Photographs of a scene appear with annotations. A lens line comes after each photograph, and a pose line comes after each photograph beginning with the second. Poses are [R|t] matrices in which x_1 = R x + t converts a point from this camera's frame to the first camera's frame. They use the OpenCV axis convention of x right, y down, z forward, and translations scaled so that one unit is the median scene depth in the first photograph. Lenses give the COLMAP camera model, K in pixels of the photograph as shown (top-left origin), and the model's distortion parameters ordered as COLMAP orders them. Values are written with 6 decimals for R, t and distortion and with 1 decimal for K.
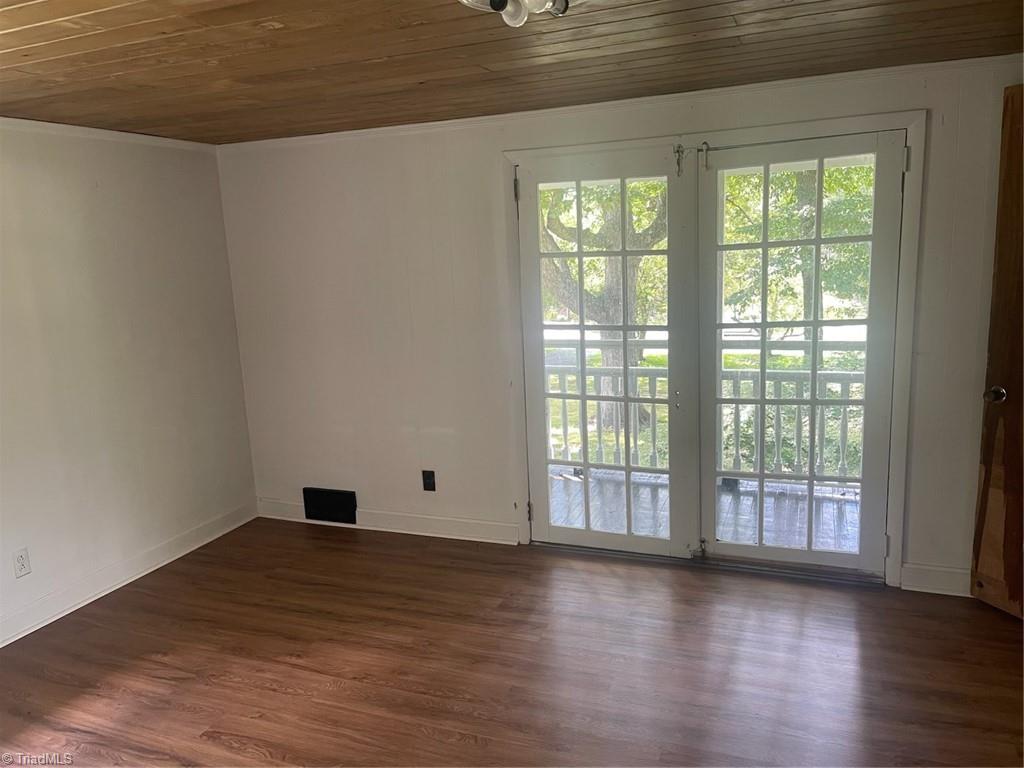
lens RADIAL K [[778.2, 0, 512.0], [0, 778.2, 384.0], [0, 0, 1]] dist [-0.003353, -0.002681]
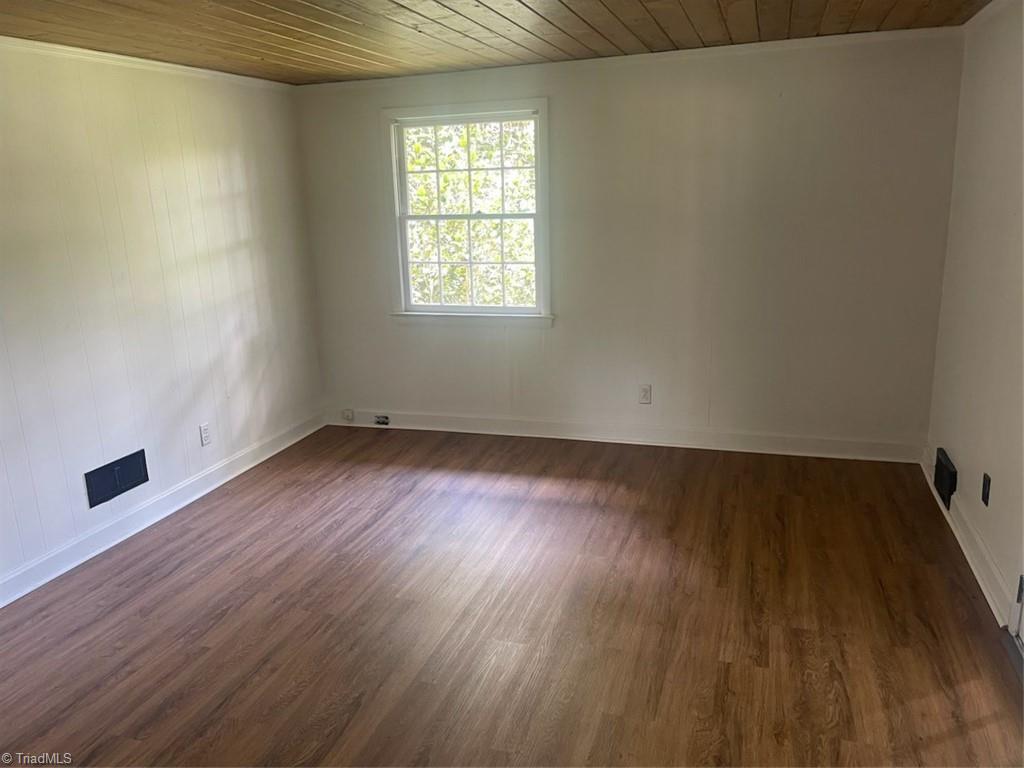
lens RADIAL K [[778.2, 0, 512.0], [0, 778.2, 384.0], [0, 0, 1]] dist [-0.003353, -0.002681]
pose [[0.078543, 0.295764, -0.952026, 0.674011], [-0.147941, 0.947861, 0.282265, -0.146029], [0.985872, 0.118674, 0.118203, 0.593918]]
